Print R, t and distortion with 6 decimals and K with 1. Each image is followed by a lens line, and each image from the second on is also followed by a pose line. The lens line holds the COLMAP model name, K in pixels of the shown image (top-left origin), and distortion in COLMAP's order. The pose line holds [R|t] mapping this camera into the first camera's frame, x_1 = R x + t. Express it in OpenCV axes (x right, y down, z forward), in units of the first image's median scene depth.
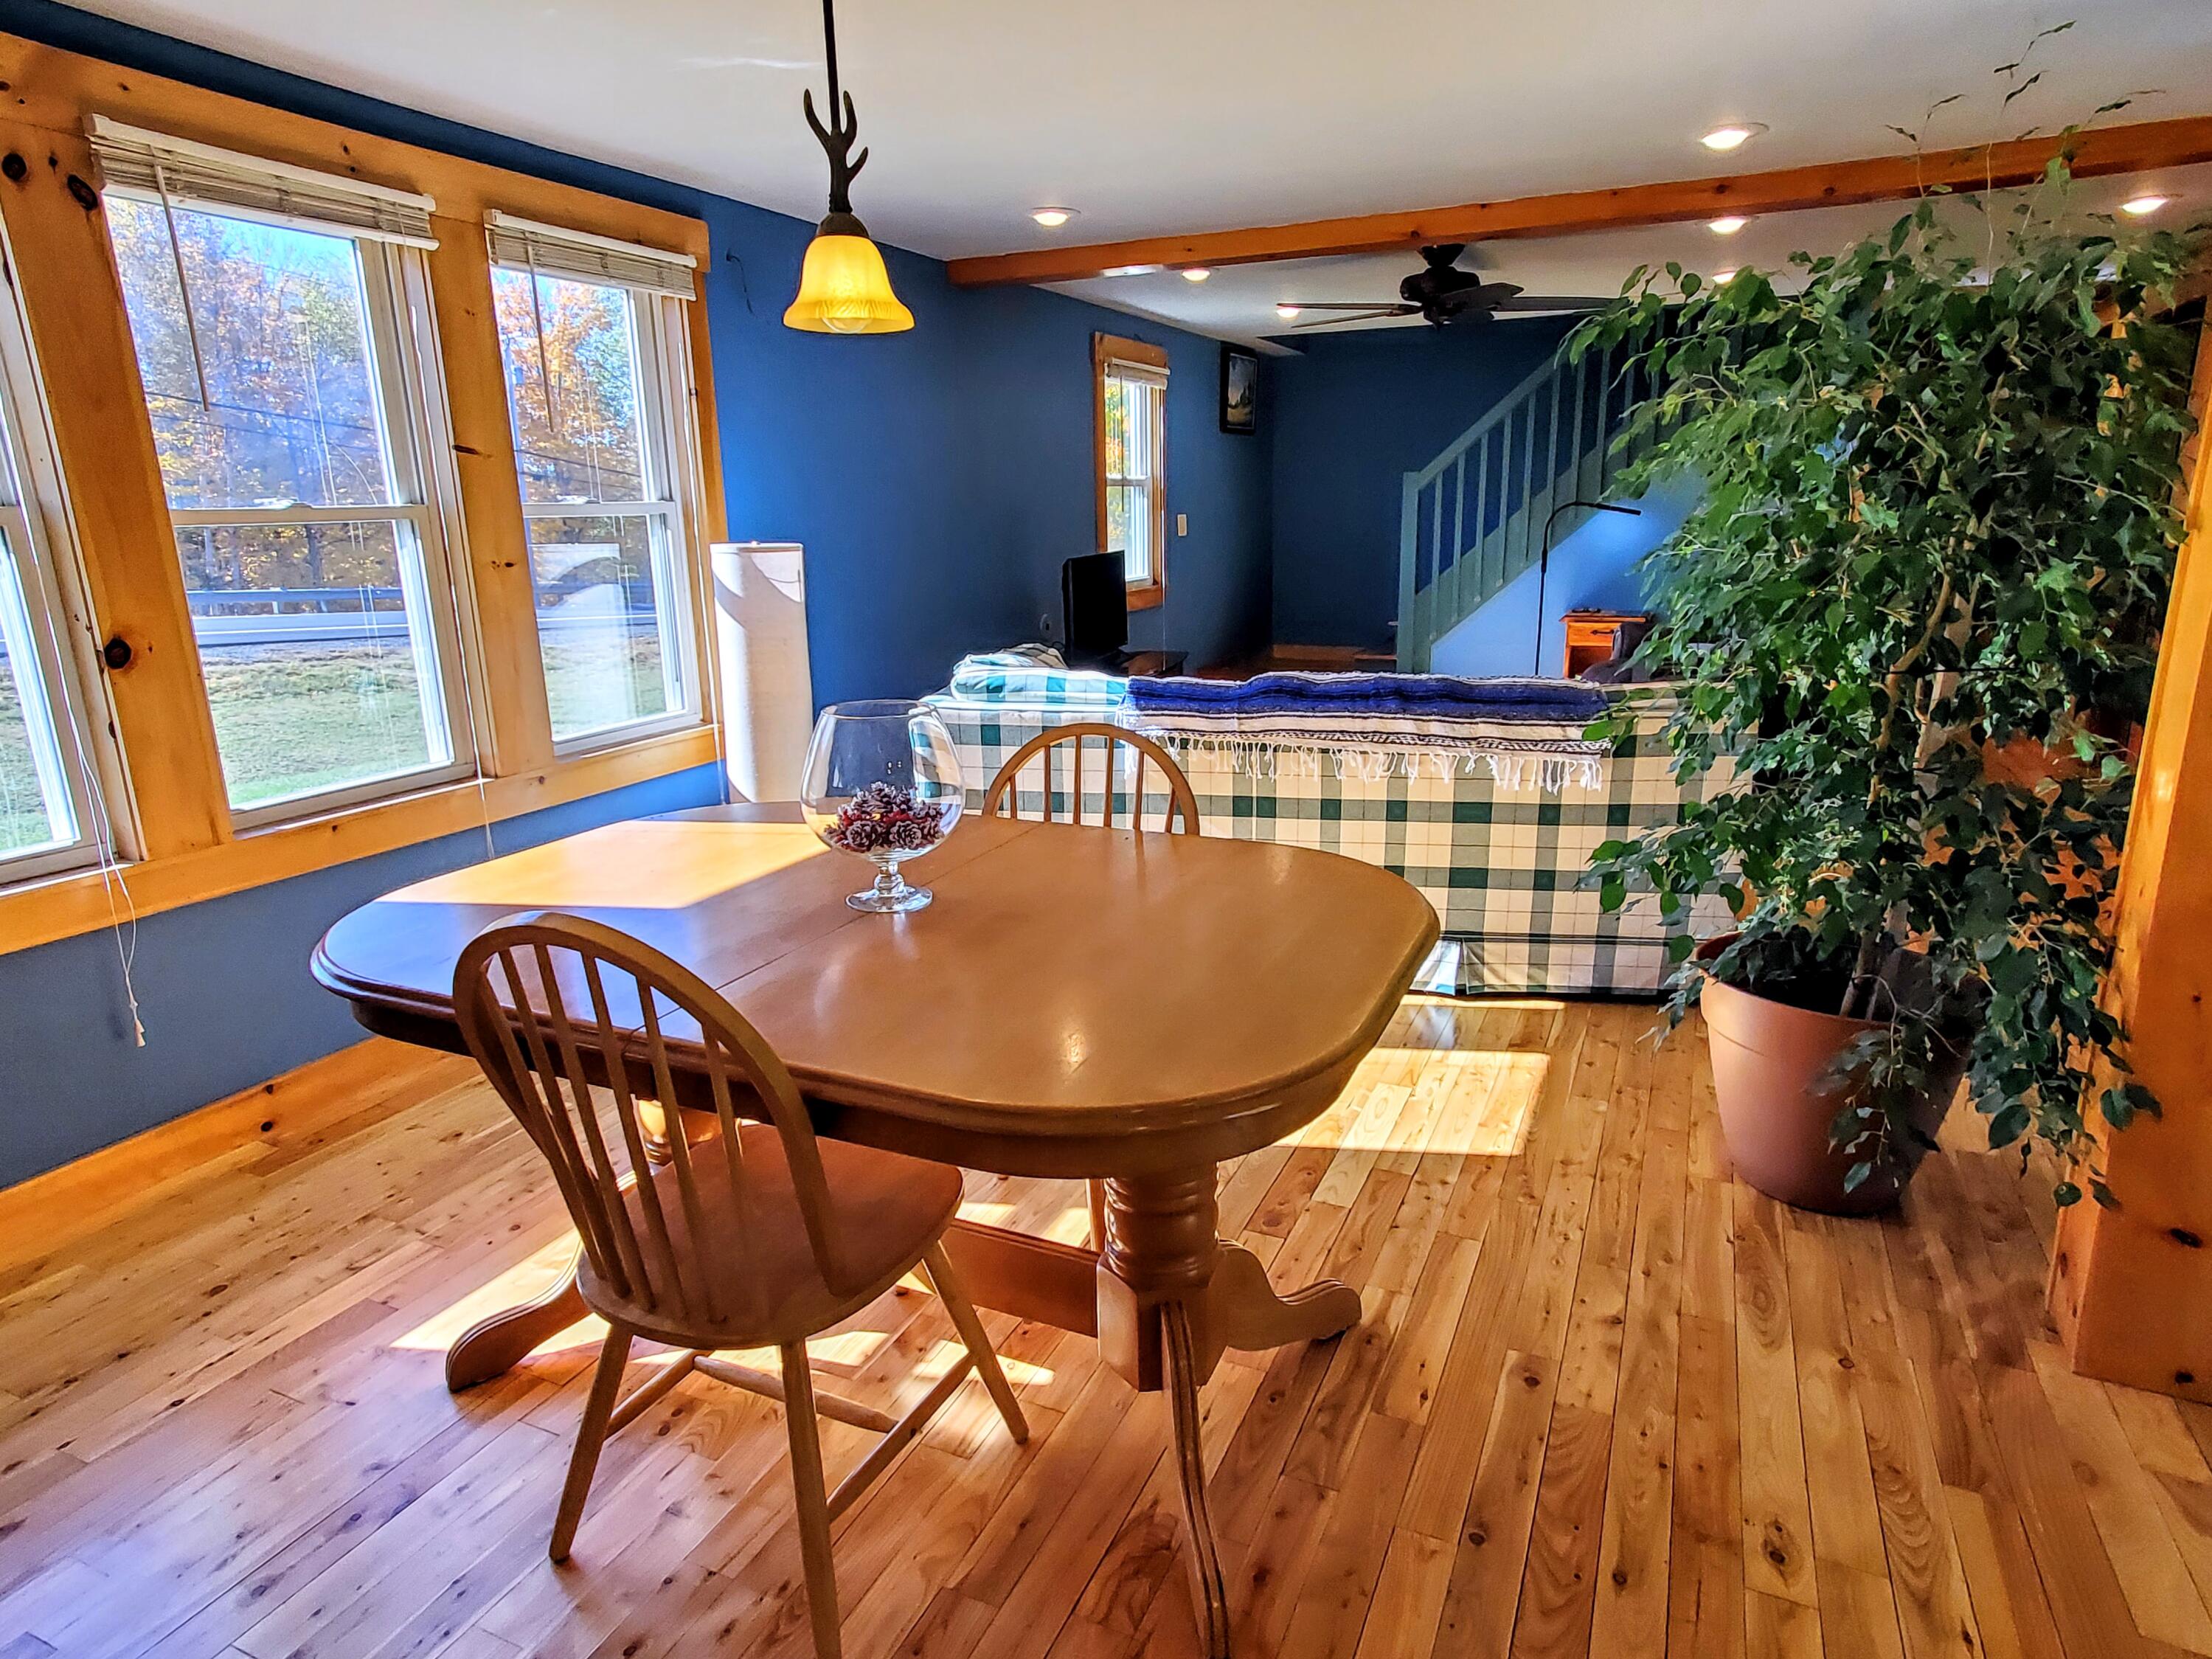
lens RADIAL K [[1264.1, 0, 1106.0], [0, 1264.1, 829.5], [0, 0, 1]] dist [-0.015555, 0.027943]
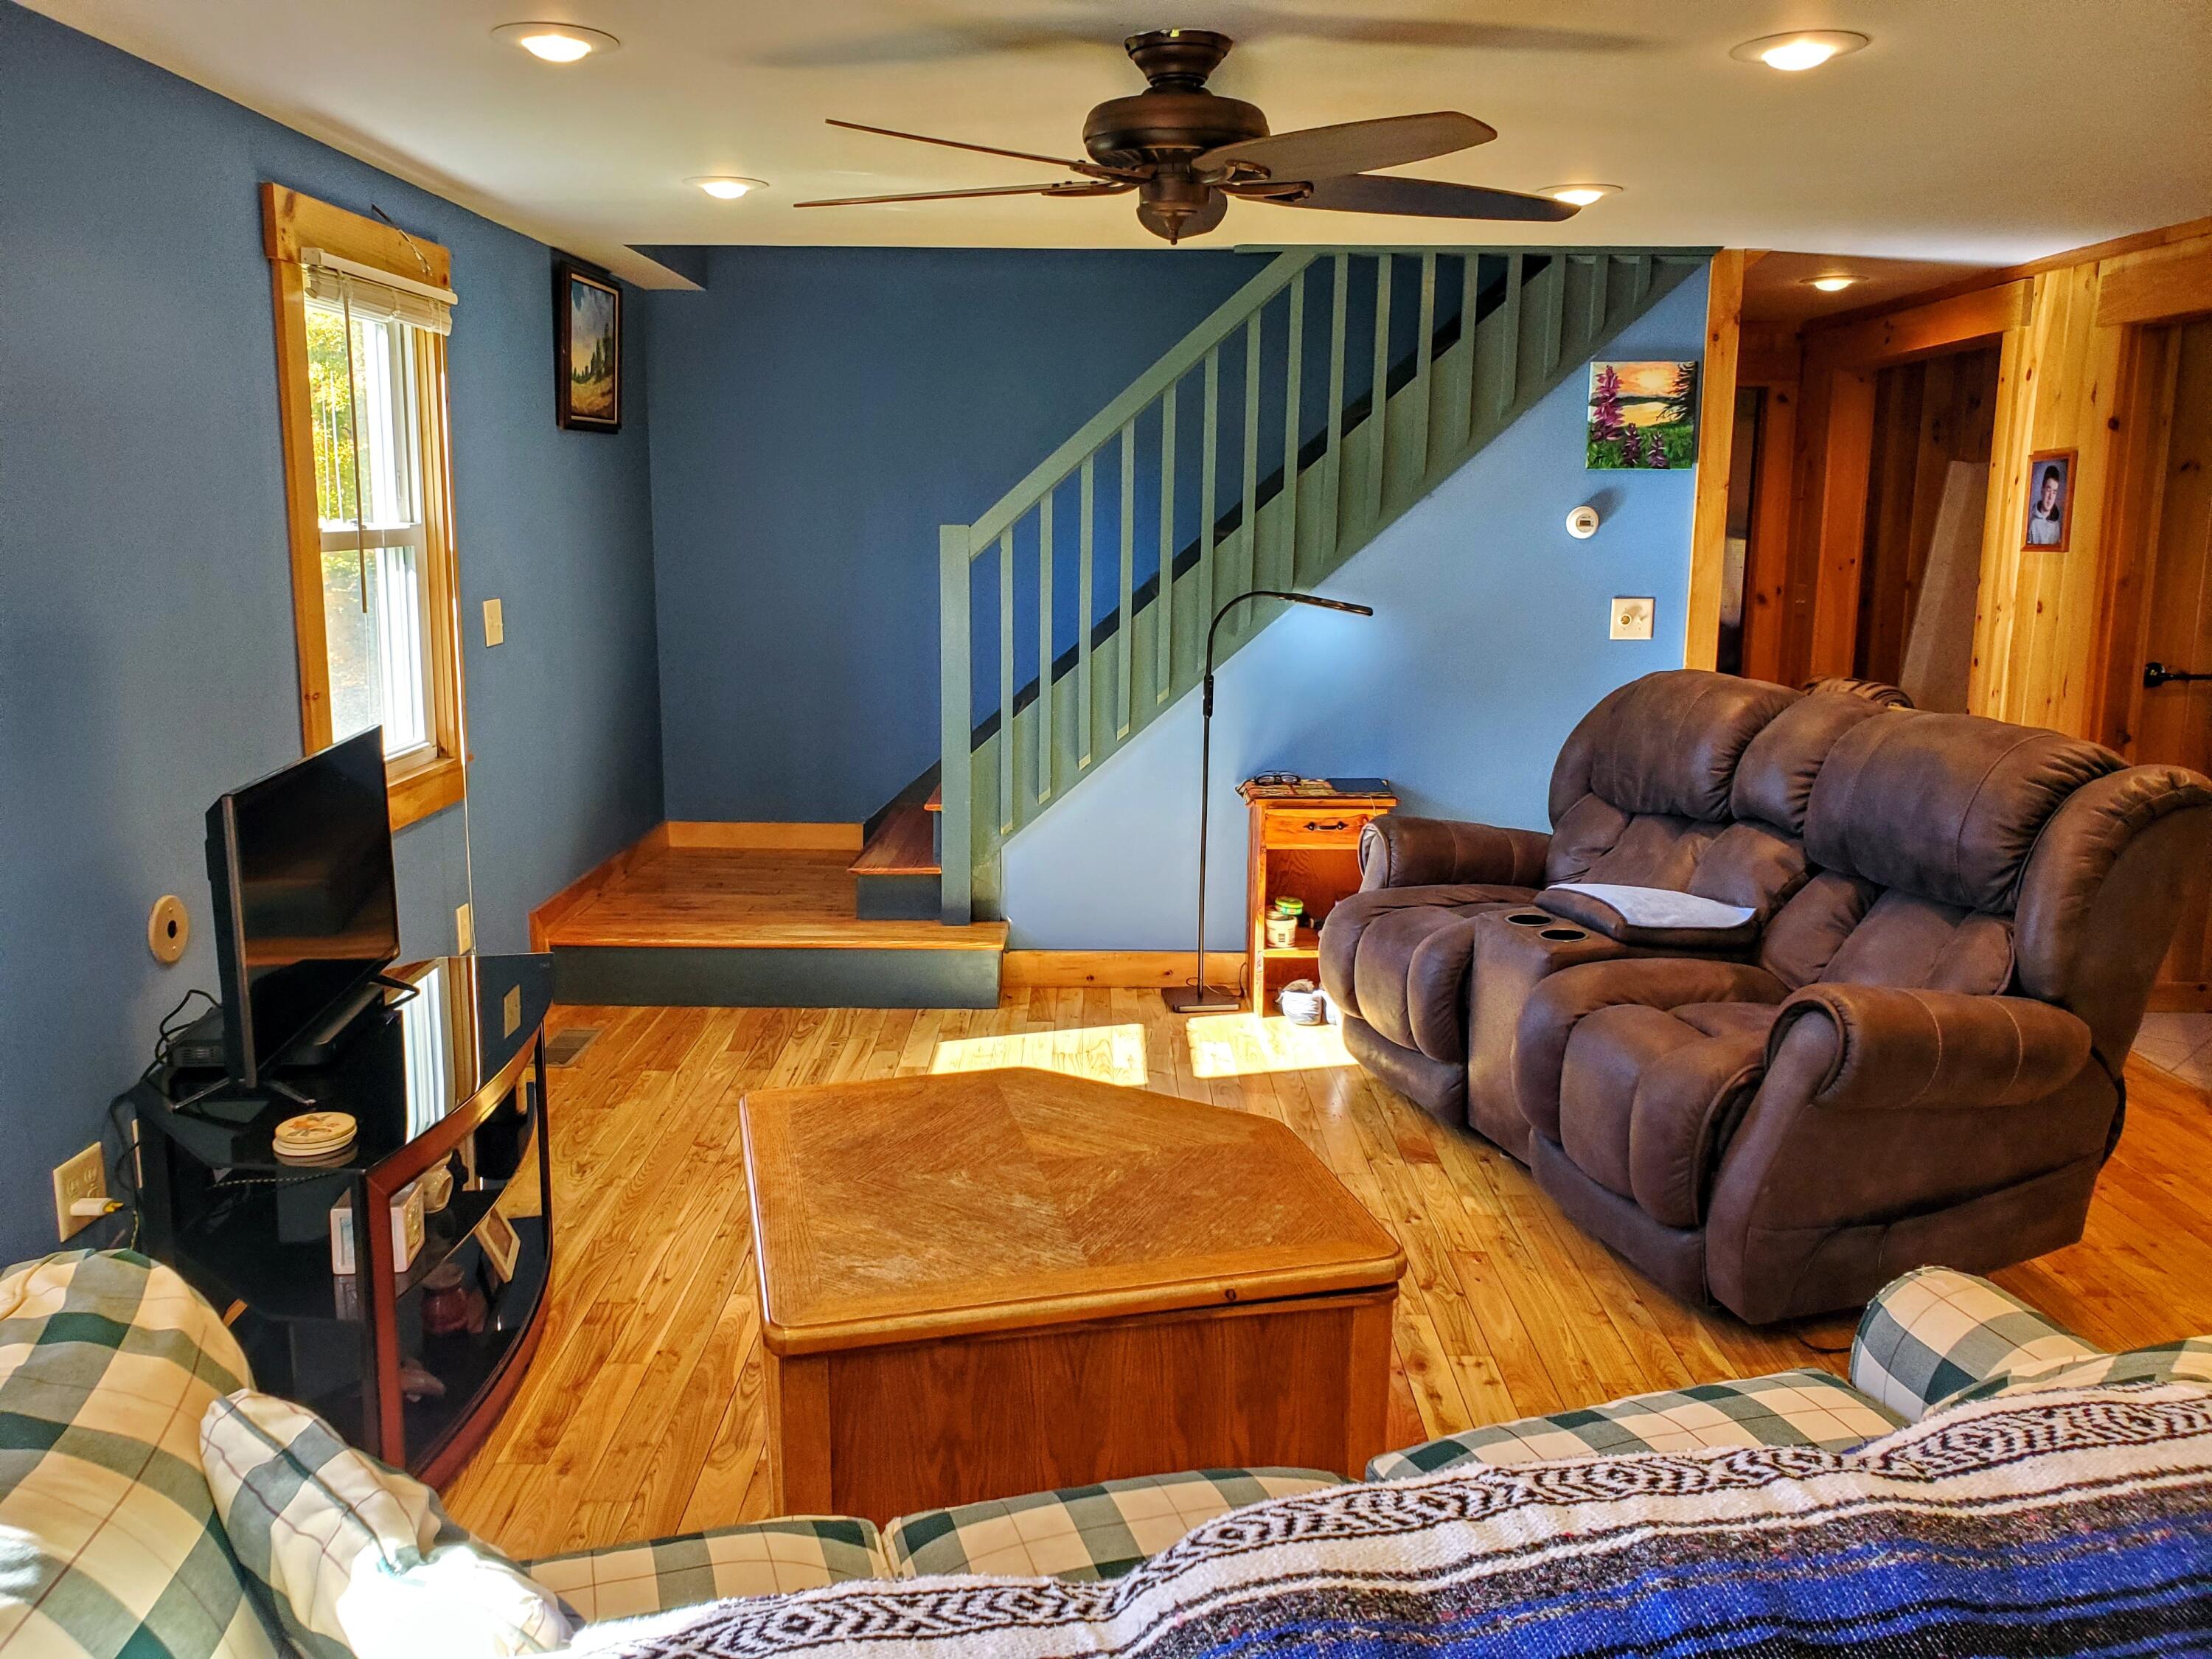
lens RADIAL K [[1682.5, 0, 1045.6], [0, 1682.5, 838.5], [0, 0, 1]] dist [-0.024328, -0.000536]
pose [[0.914866, -0.054305, 0.400090, -0.012576], [0.076485, 0.996281, -0.039667, -0.259981], [-0.396448, 0.066891, 0.915617, 0.761473]]
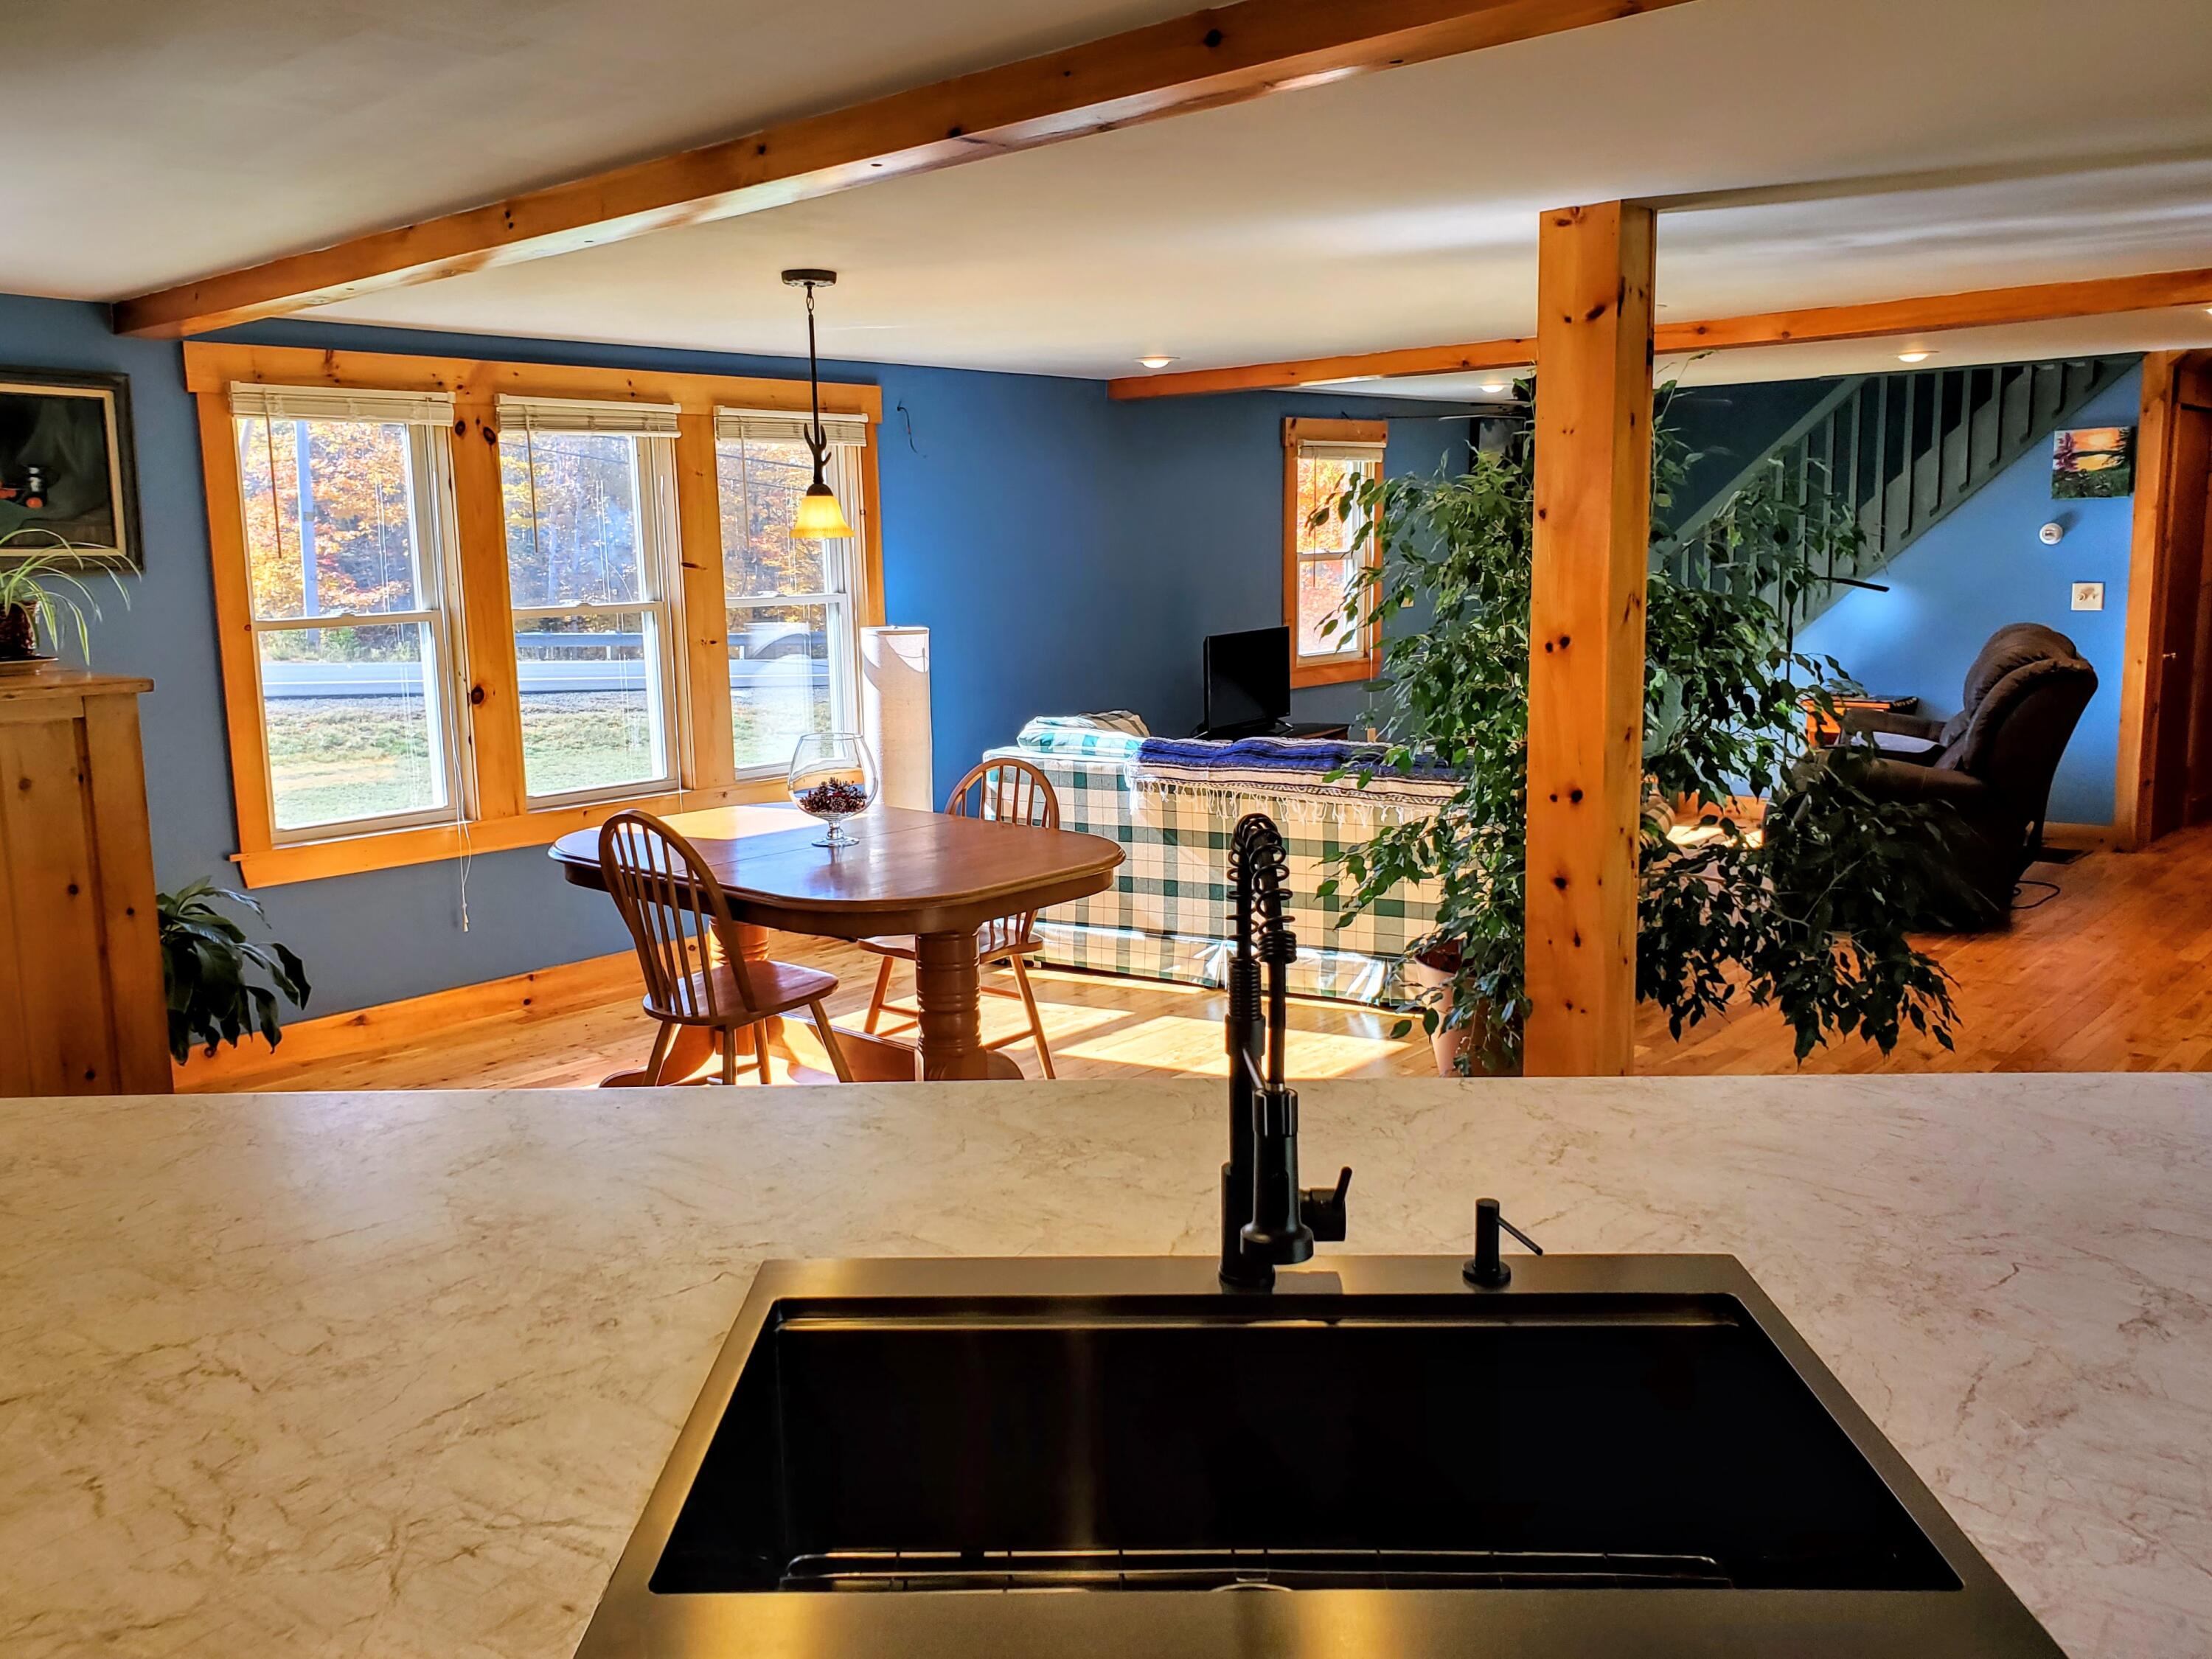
lens RADIAL K [[1690.7, 0, 1077.6], [0, 1690.7, 829.6], [0, 0, 1]] dist [0.104604, -0.203037]
pose [[0.952034, 0.051266, -0.301666, 0.489592], [-0.074827, 0.994939, -0.067066, 0.095316], [0.296701, 0.086422, 0.951052, -0.660584]]
